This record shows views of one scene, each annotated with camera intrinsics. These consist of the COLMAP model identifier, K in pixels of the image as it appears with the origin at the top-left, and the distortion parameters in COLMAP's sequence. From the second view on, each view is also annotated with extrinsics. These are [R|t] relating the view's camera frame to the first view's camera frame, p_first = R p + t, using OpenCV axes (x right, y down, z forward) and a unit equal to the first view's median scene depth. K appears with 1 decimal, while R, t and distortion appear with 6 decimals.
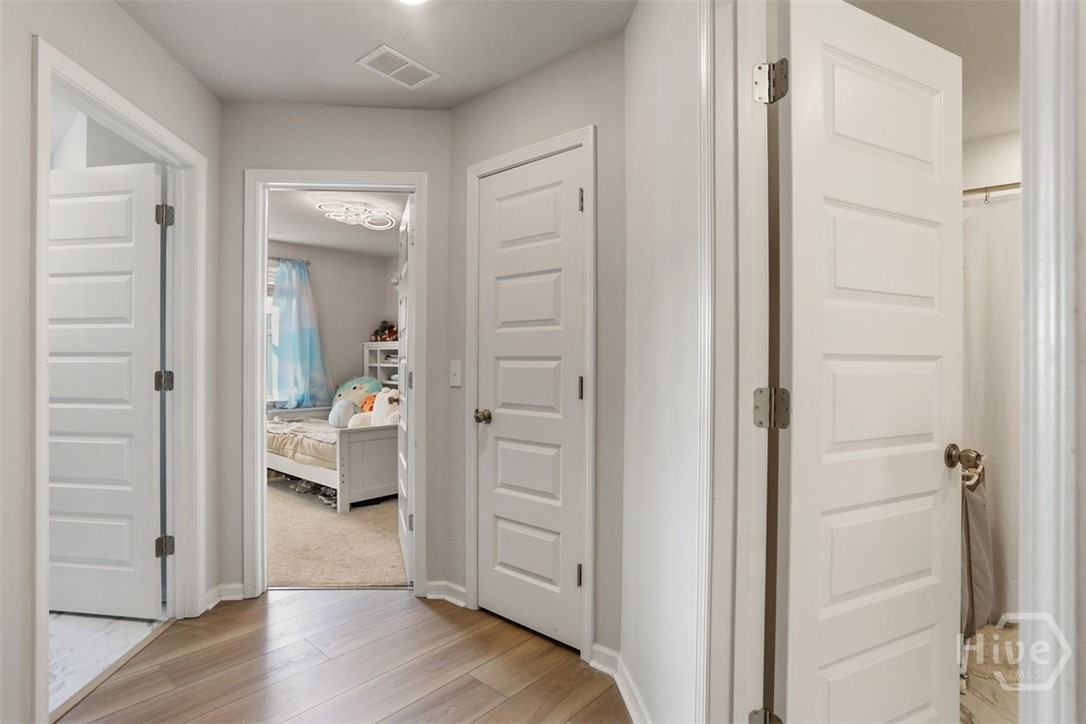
lens RADIAL K [[556.2, 0, 544.0], [0, 556.2, 365.3], [0, 0, 1]] dist [-0.024492, -0.000519]
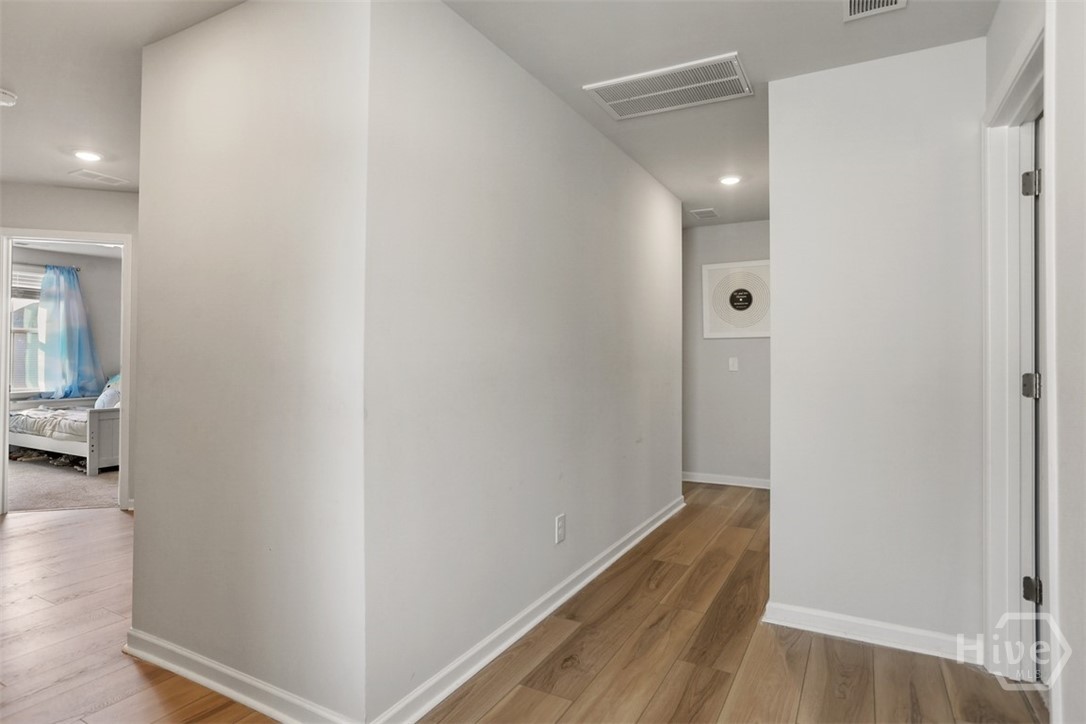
lens RADIAL K [[597.3, 0, 542.8], [0, 597.3, 352.0], [0, 0, 1]] dist [0.009095, 0.000882]
pose [[0.980072, 0.000843, 0.198642, 0.276450], [0.001994, 0.999899, -0.014082, 0.002423], [-0.198634, 0.014198, 0.979971, -0.412835]]
